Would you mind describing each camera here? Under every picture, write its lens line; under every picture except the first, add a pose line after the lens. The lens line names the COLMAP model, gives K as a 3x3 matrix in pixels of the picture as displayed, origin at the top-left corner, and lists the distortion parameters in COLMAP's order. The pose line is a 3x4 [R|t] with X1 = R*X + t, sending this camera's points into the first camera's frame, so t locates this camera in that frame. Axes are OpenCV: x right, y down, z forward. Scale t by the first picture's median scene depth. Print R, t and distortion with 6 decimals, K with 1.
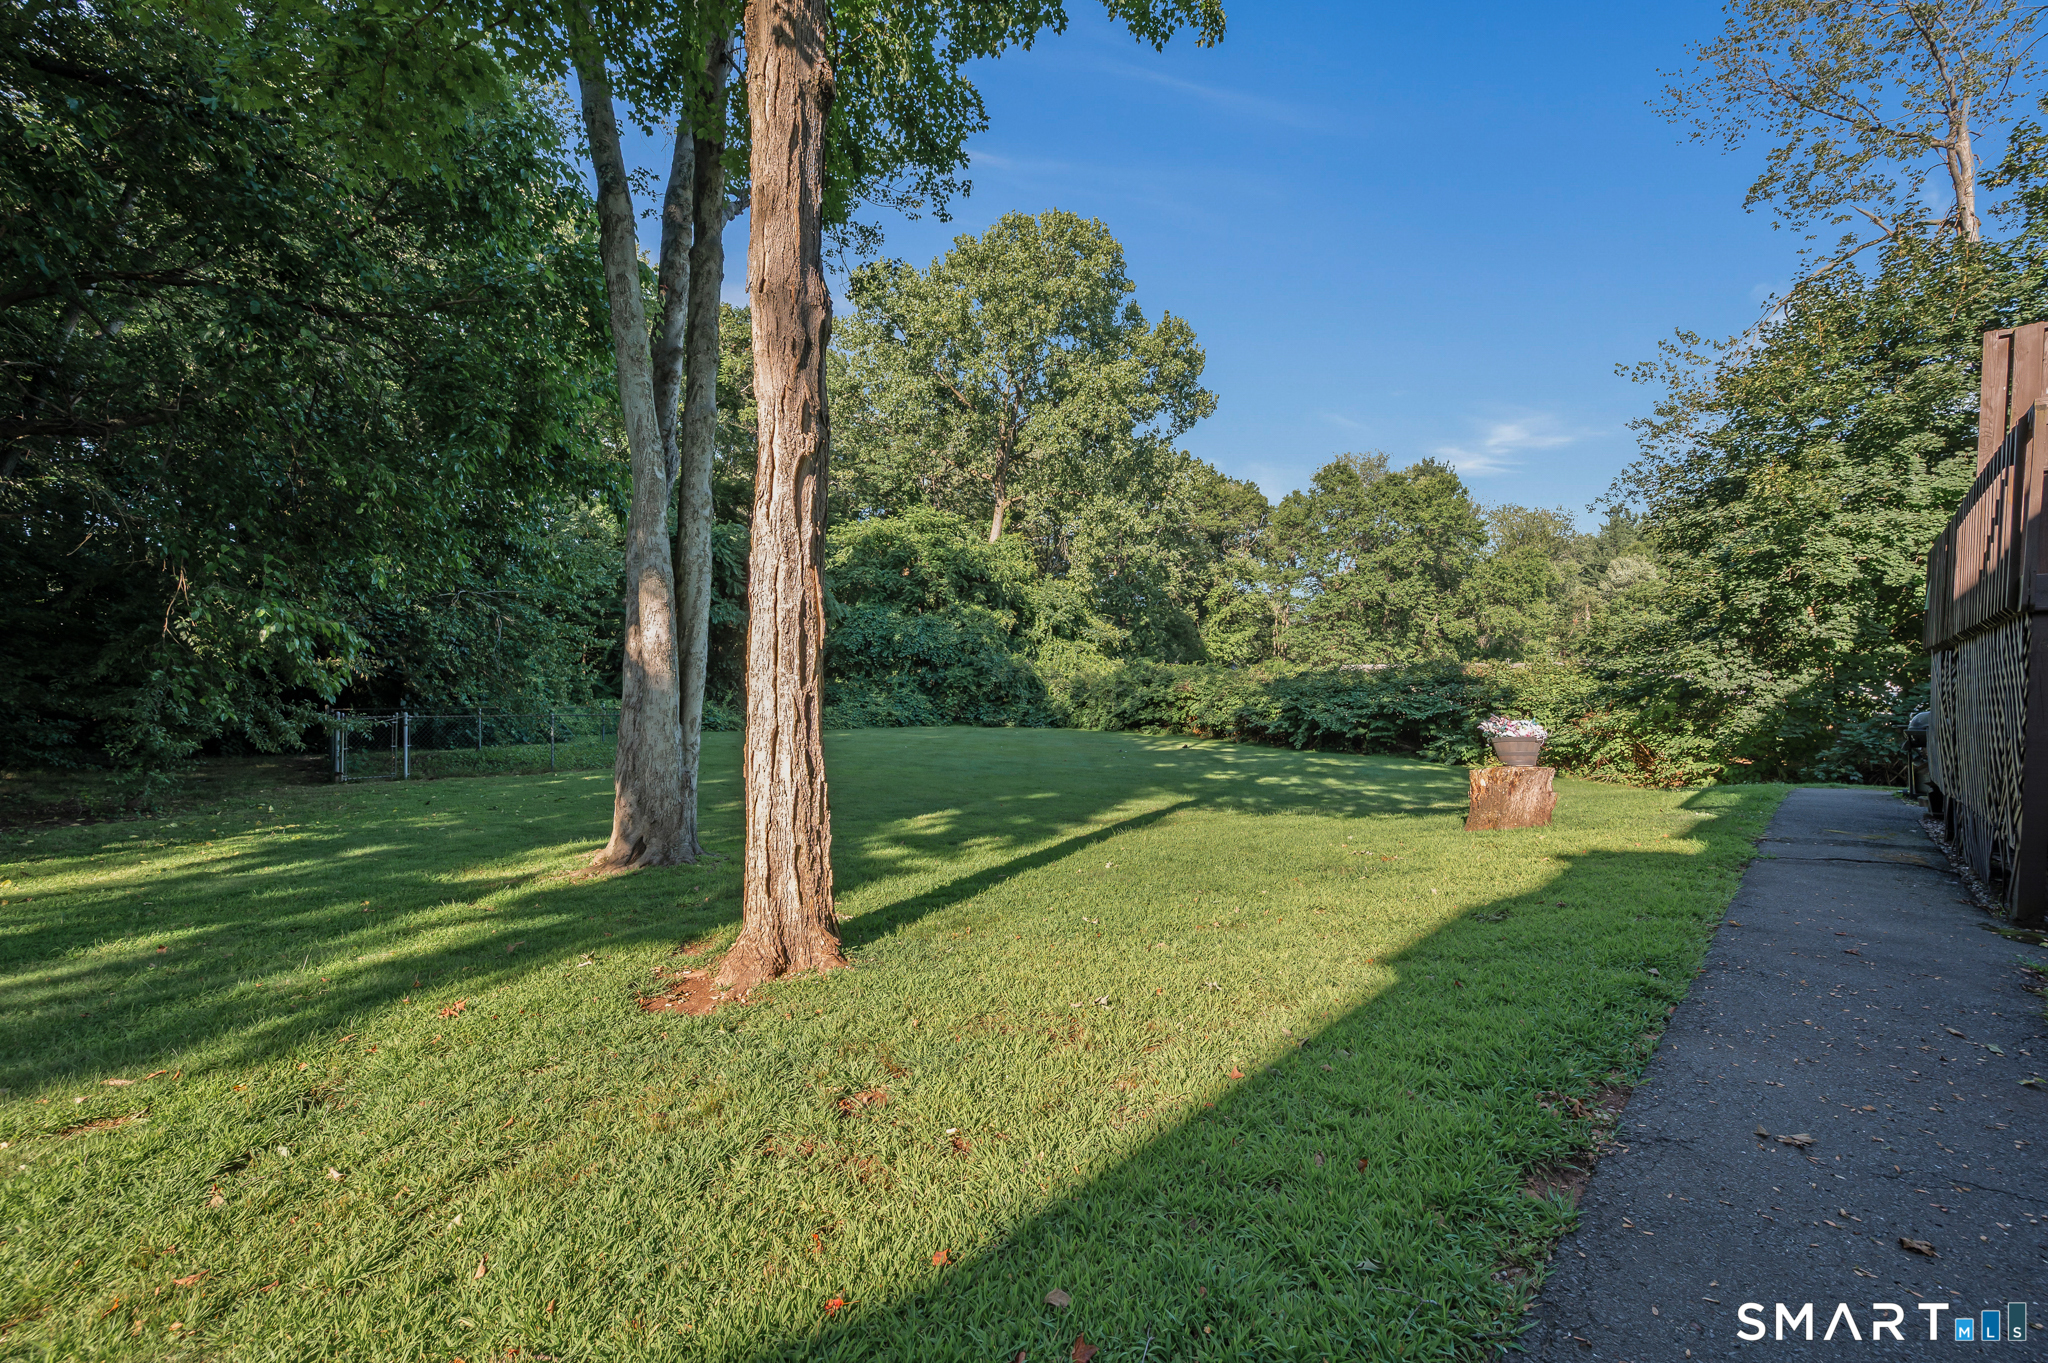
lens RADIAL K [[821.0, 0, 1058.4], [0, 821.0, 674.9], [0, 0, 1]] dist [0.000792, 0.000035]
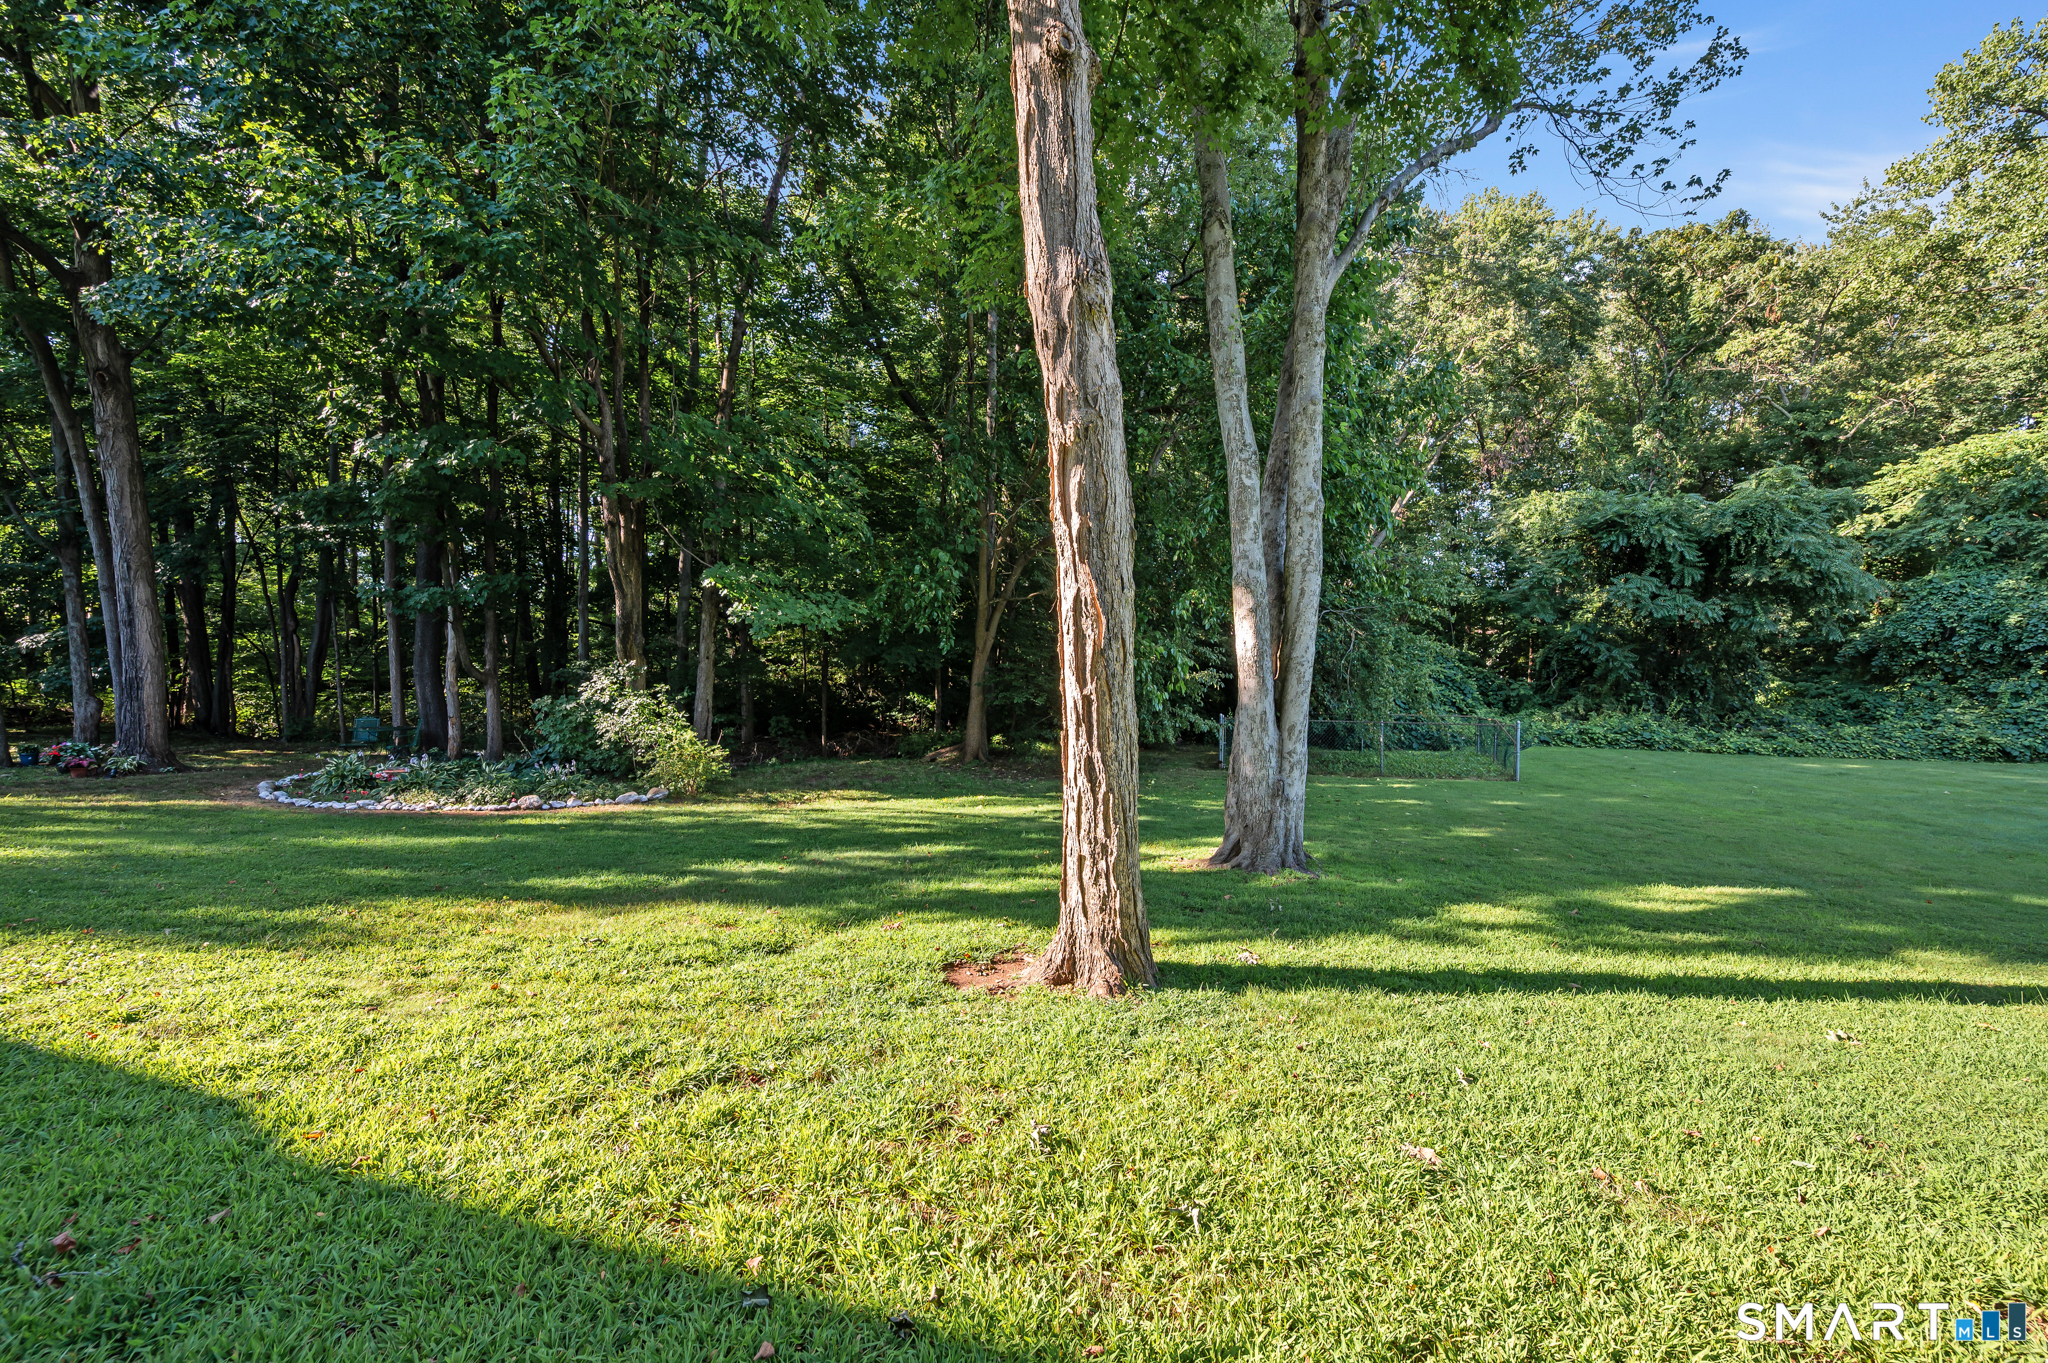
lens RADIAL K [[839.9, 0, 1084.5], [0, 839.9, 688.1], [0, 0, 1]] dist [0.002096, -0.000006]
pose [[0.420723, -0.011544, -0.907116, 0.497368], [0.012088, 0.999902, -0.007118, 0.017517], [0.907109, -0.007971, 0.420821, 0.516536]]
